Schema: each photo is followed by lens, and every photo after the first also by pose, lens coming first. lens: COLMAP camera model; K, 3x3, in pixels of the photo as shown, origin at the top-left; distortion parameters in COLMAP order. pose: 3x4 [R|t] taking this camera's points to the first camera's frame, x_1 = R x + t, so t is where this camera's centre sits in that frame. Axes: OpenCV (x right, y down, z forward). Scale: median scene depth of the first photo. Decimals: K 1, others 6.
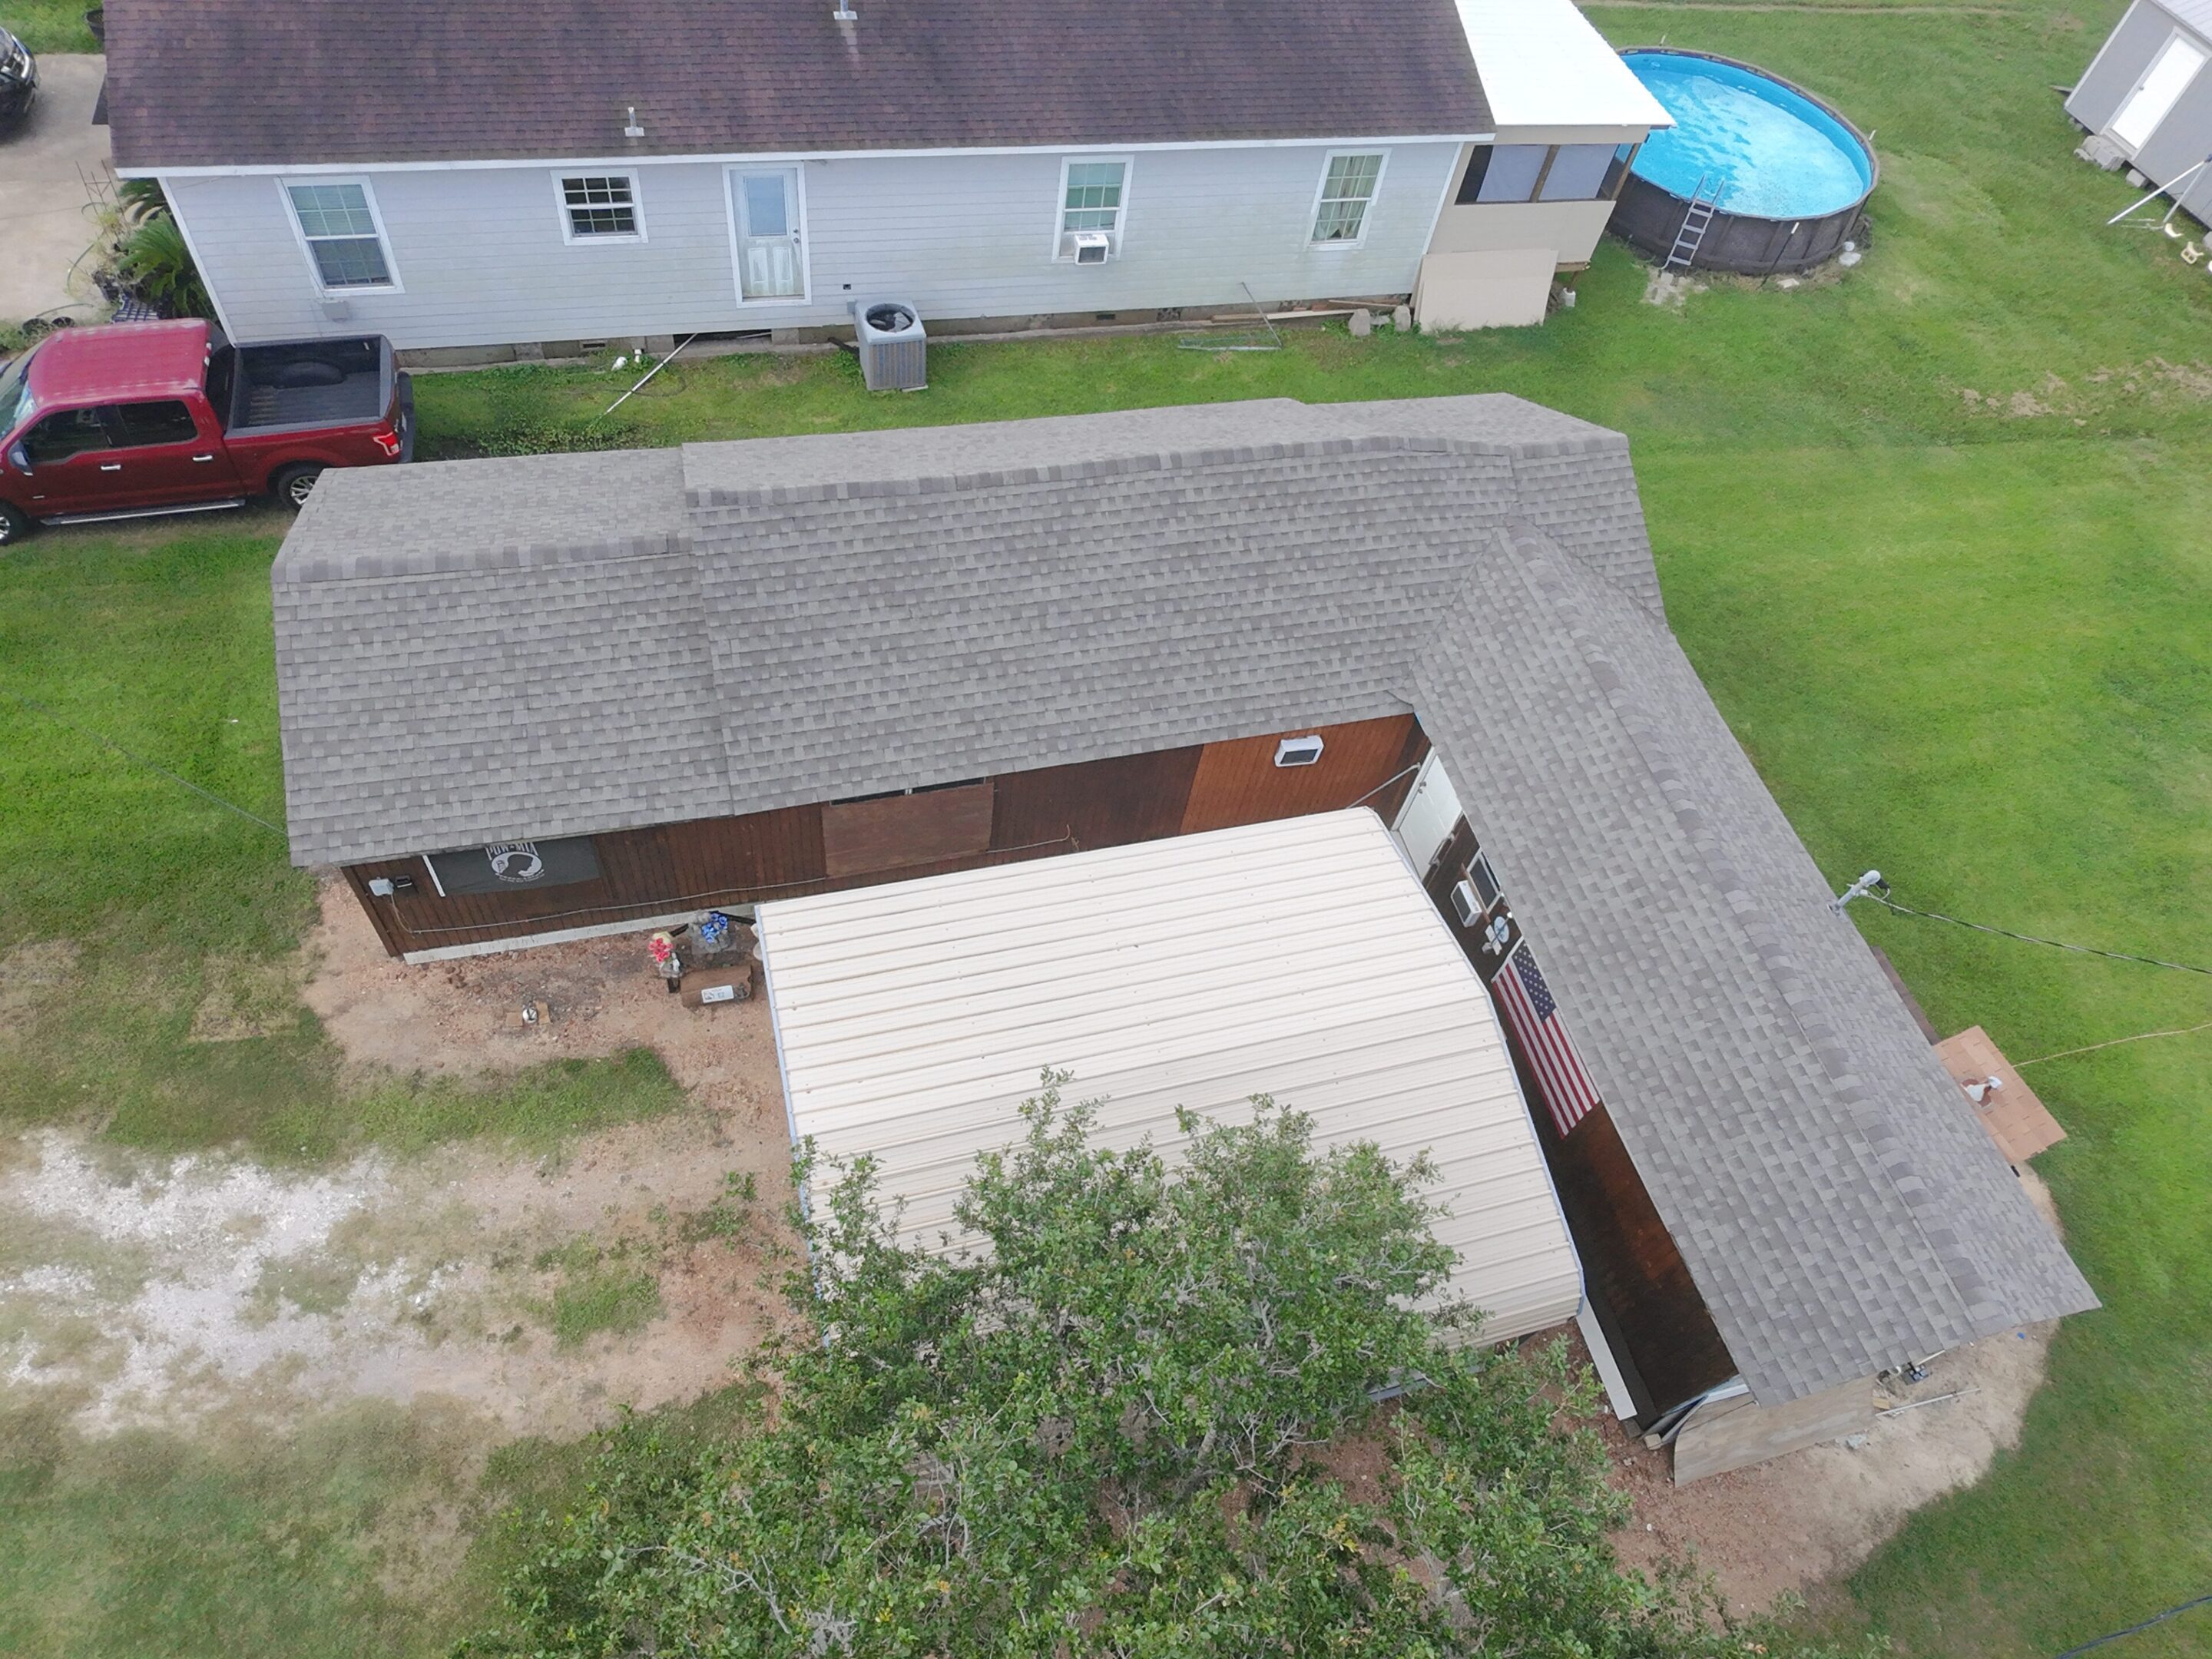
lens RADIAL K [[1412.8, 0, 1111.7], [0, 1412.8, 826.0], [0, 0, 1]] dist [0.003380, -0.002345]
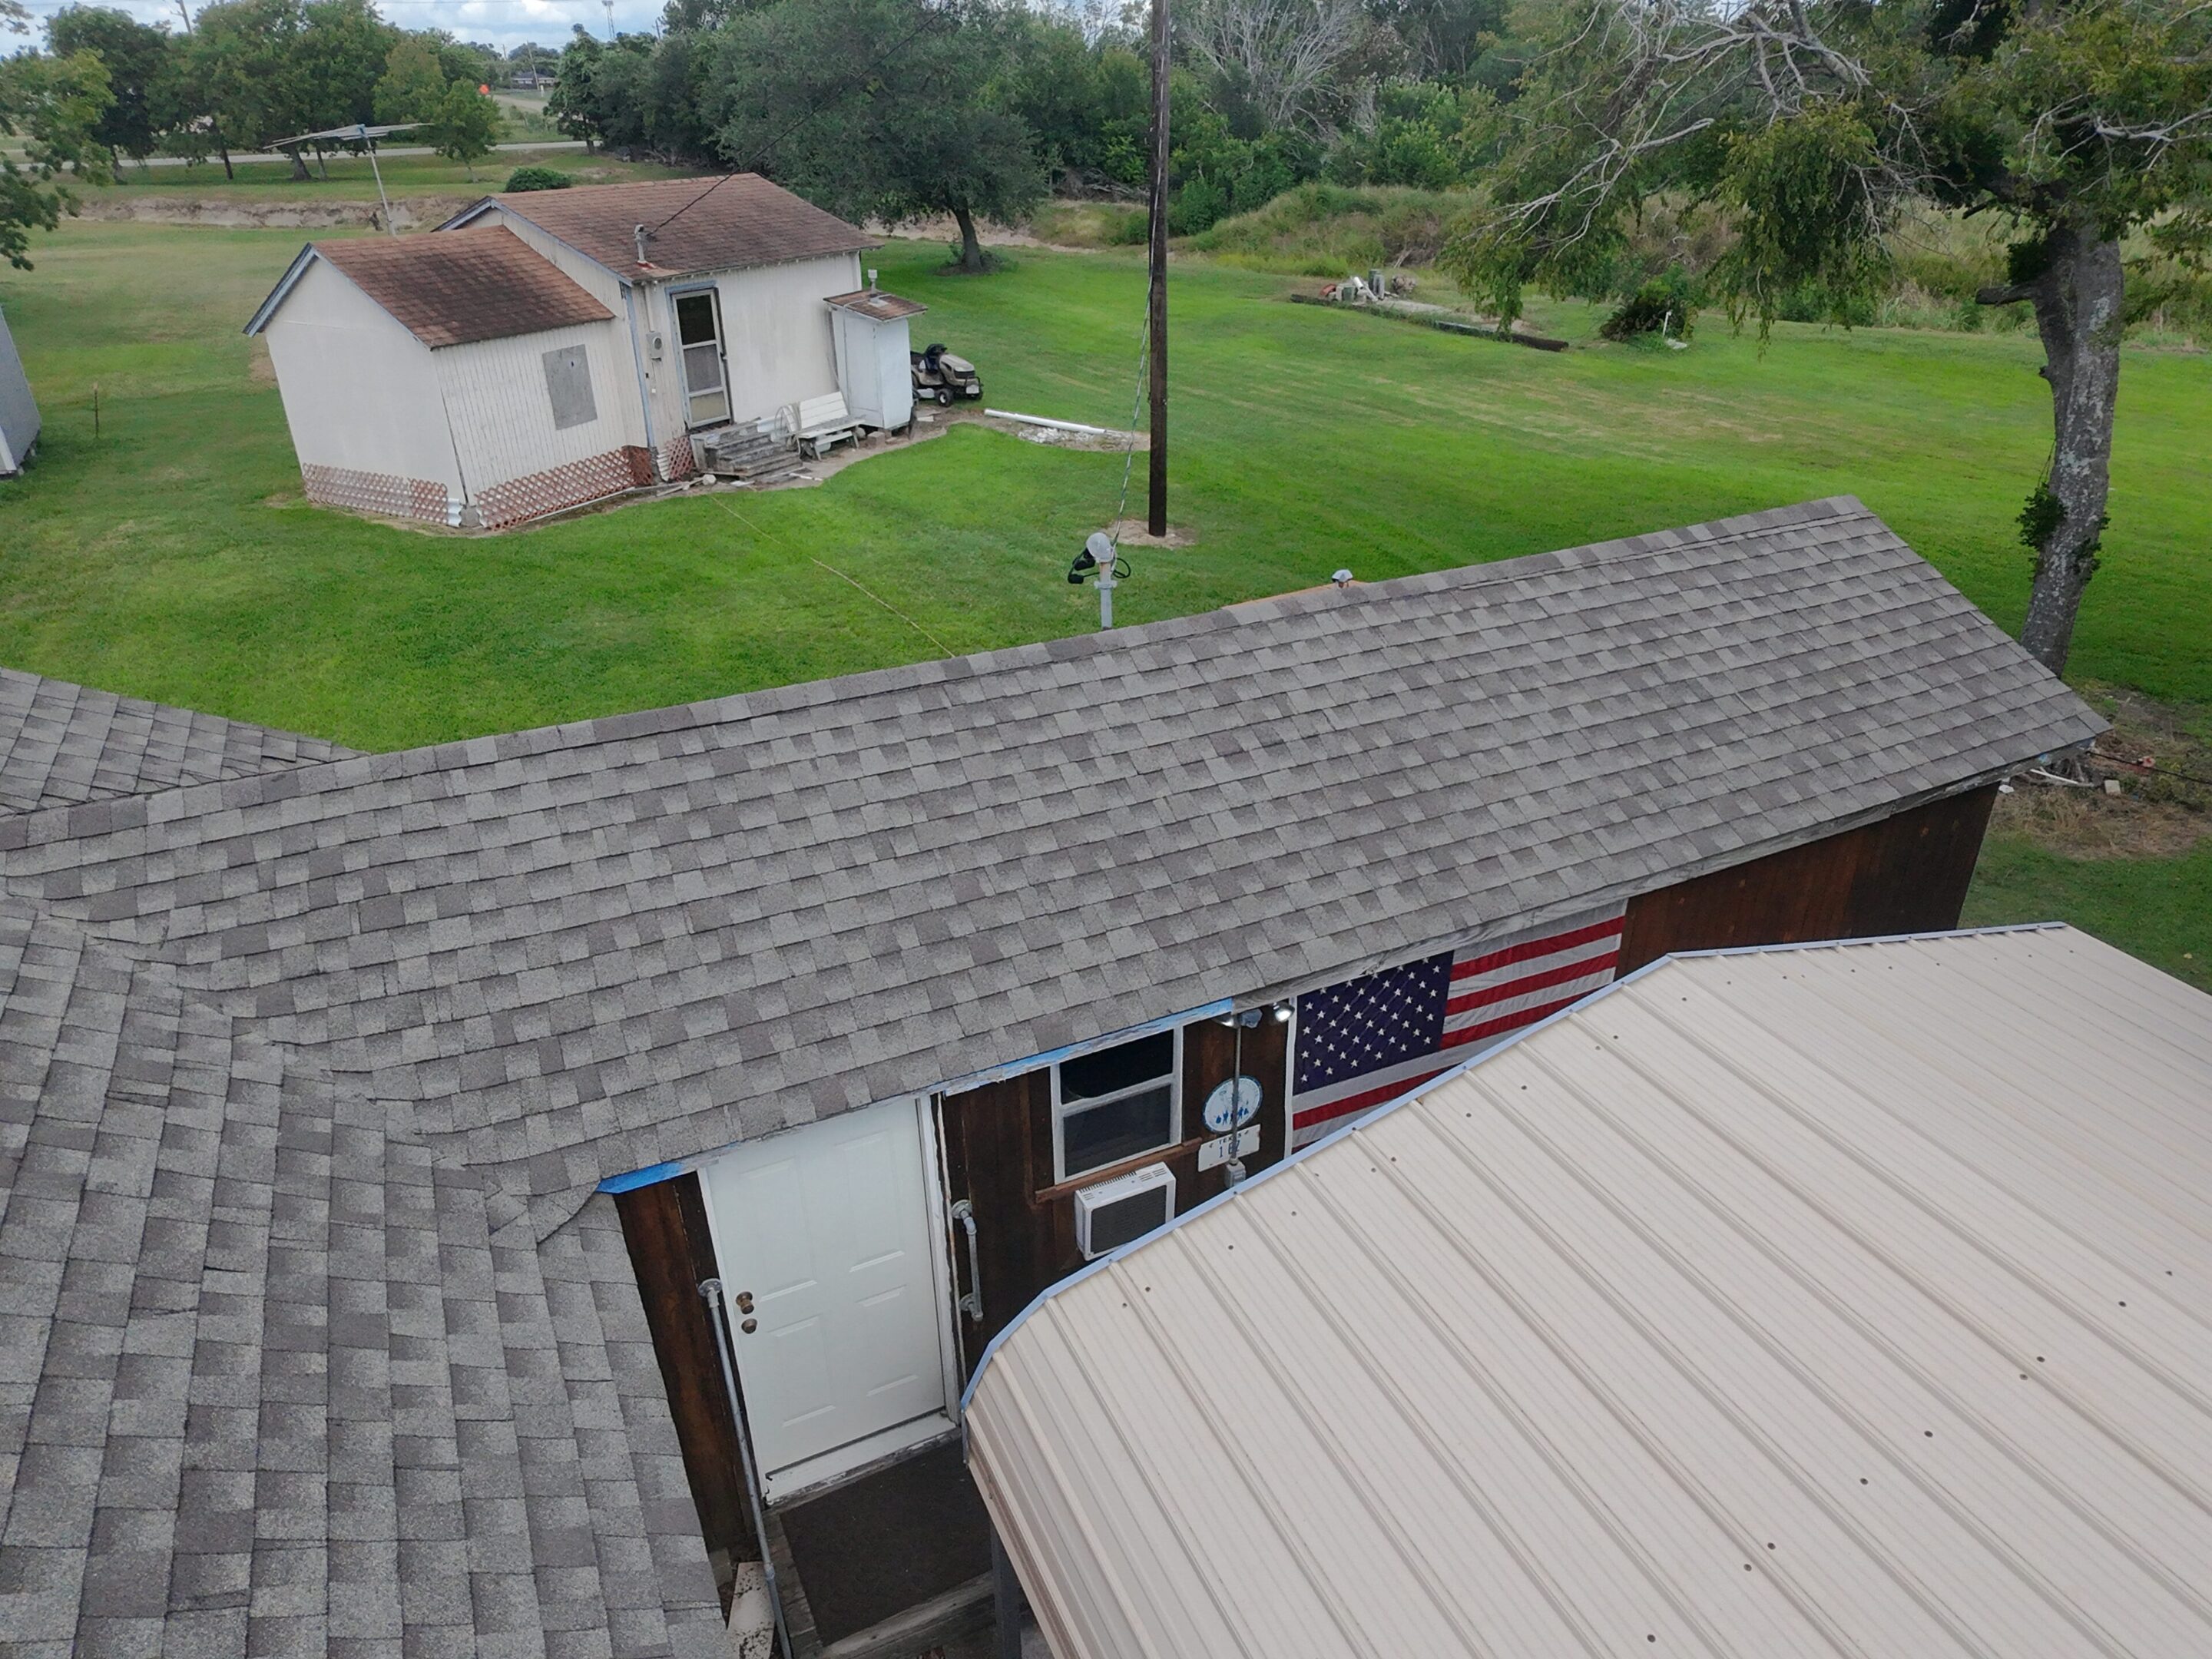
lens RADIAL K [[1412.8, 0, 1108.8], [0, 1412.8, 822.0], [0, 0, 1]] dist [0.003380, -0.002345]
pose [[-0.177978, -0.570325, 0.801906, 0.004349], [0.796637, 0.394876, 0.457649, -0.165432], [-0.577662, 0.720279, 0.384062, 0.779756]]
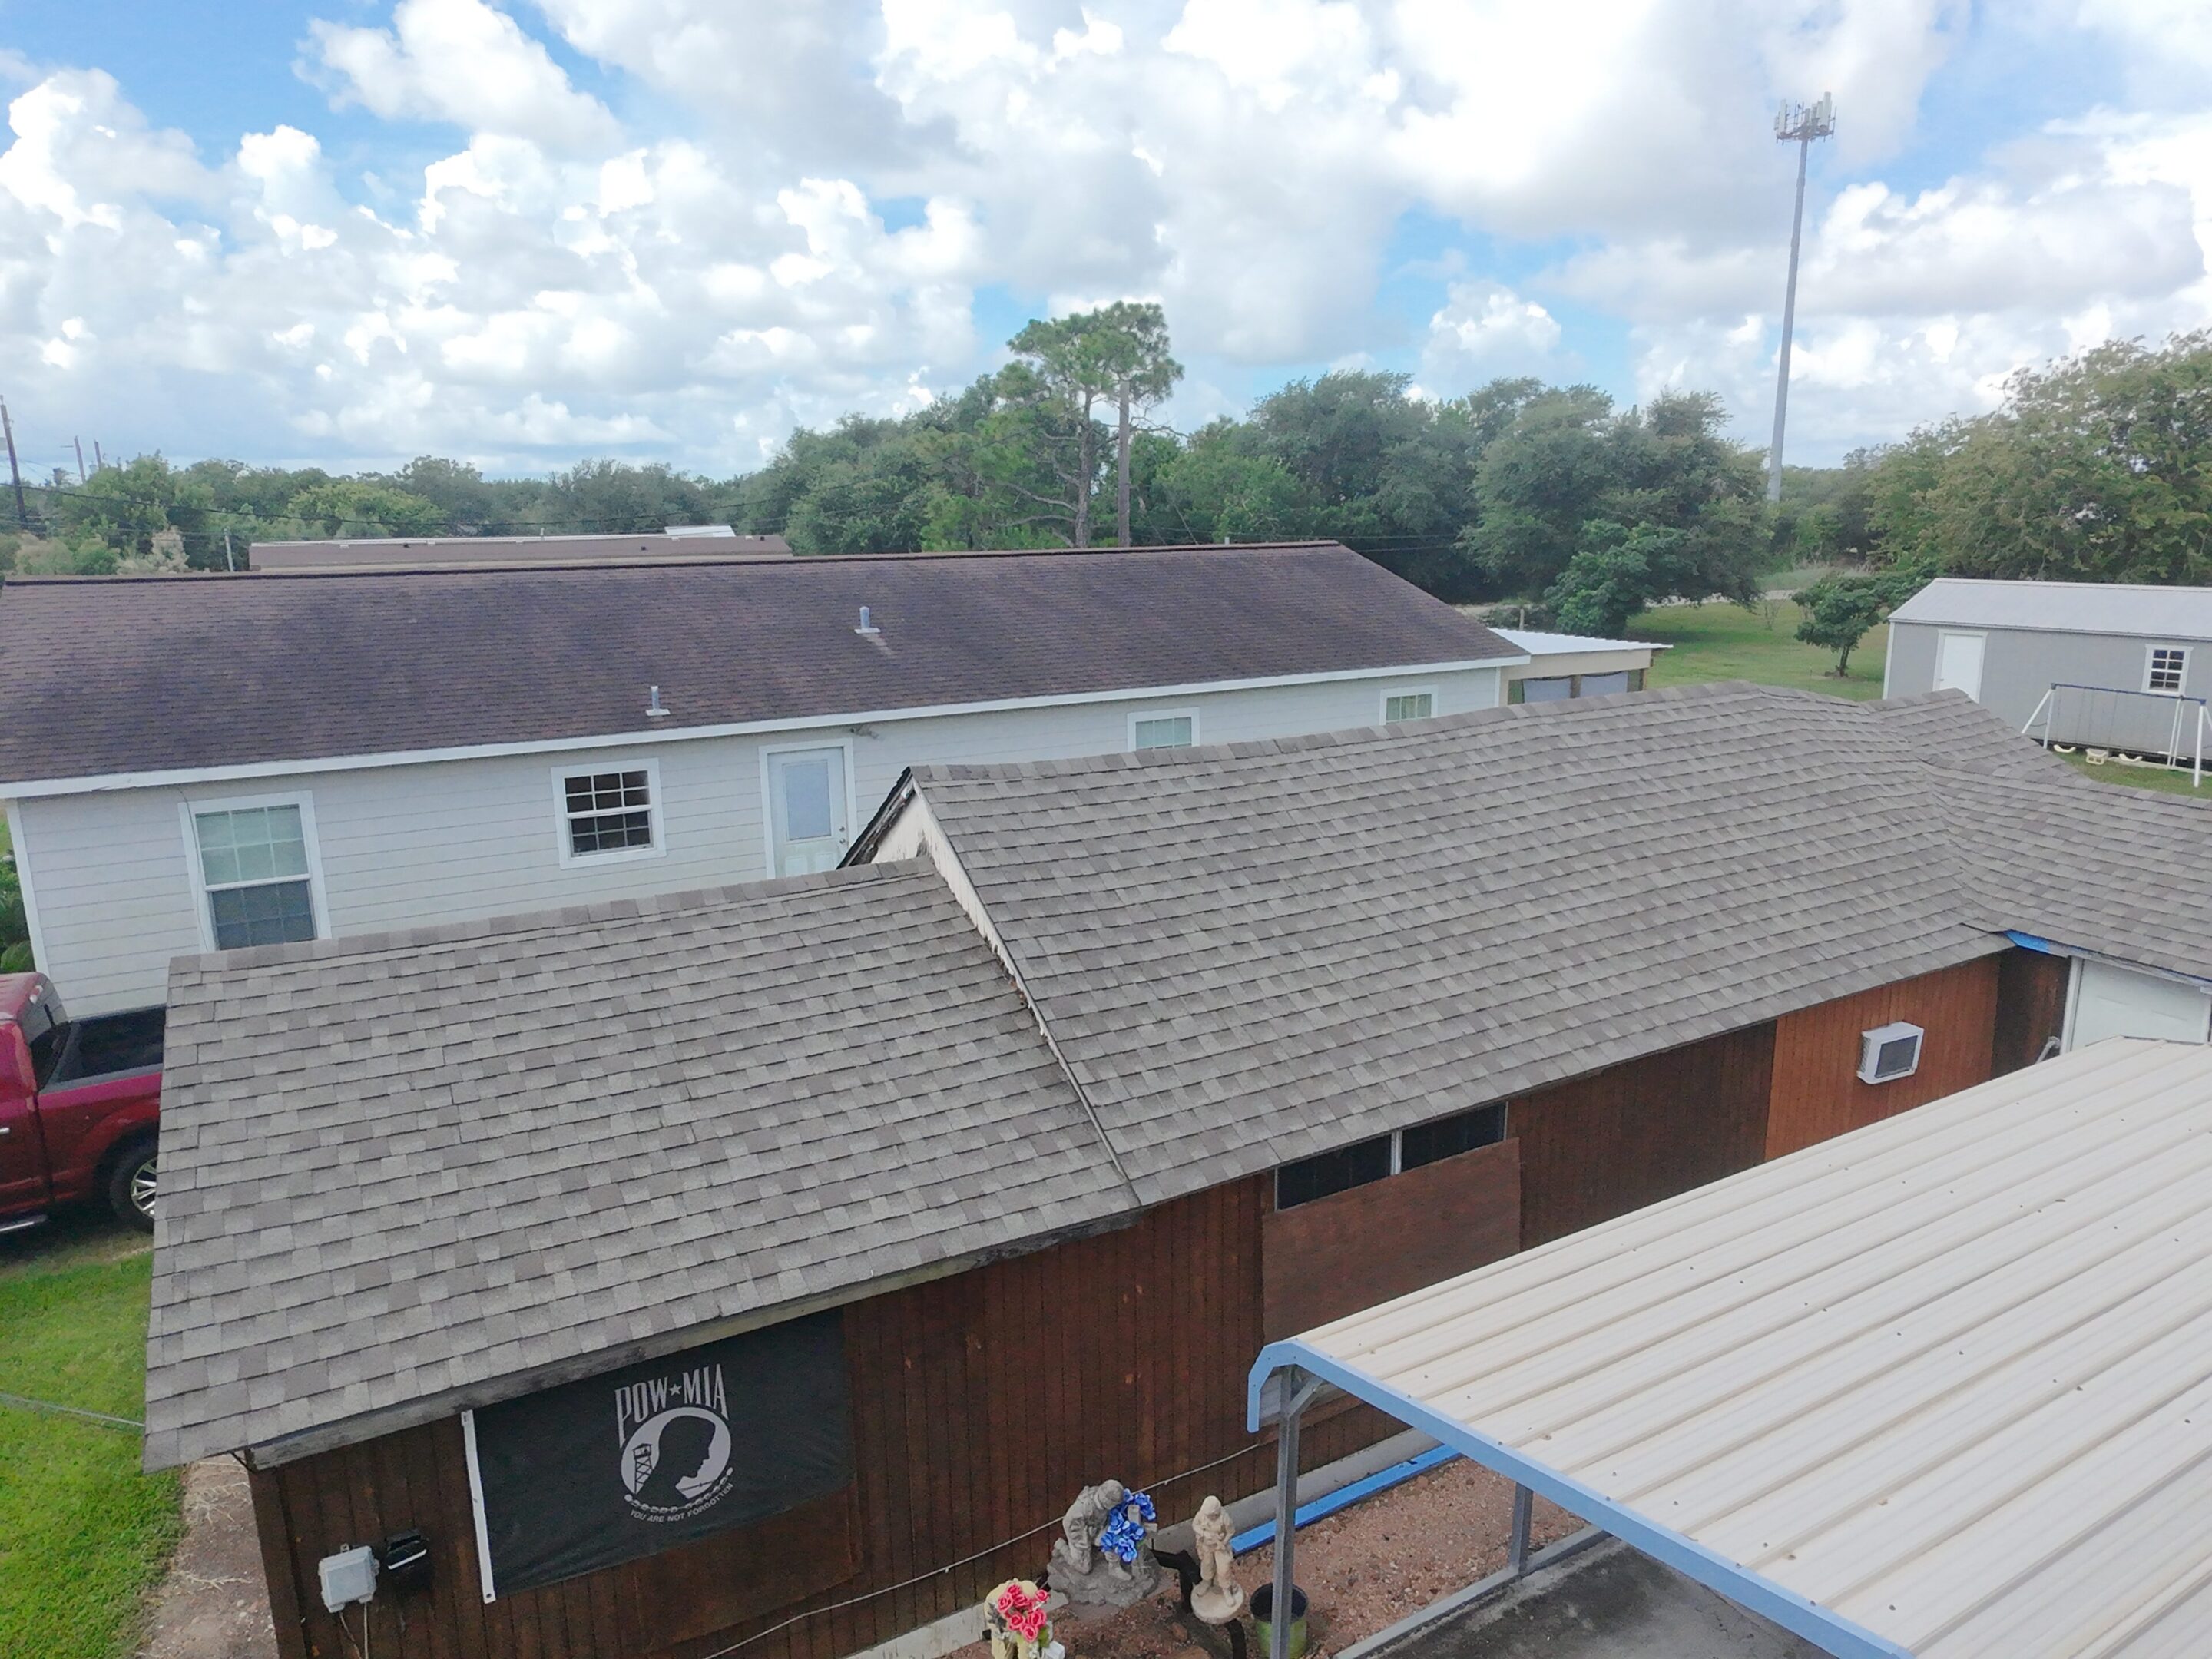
lens RADIAL K [[1412.8, 0, 1110.0], [0, 1412.8, 830.1], [0, 0, 1]] dist [0.003380, -0.002345]
pose [[0.960552, -0.189771, 0.203290, -0.311732], [0.276632, 0.727024, -0.628419, 0.176509], [-0.028541, 0.659866, 0.750841, 0.494142]]
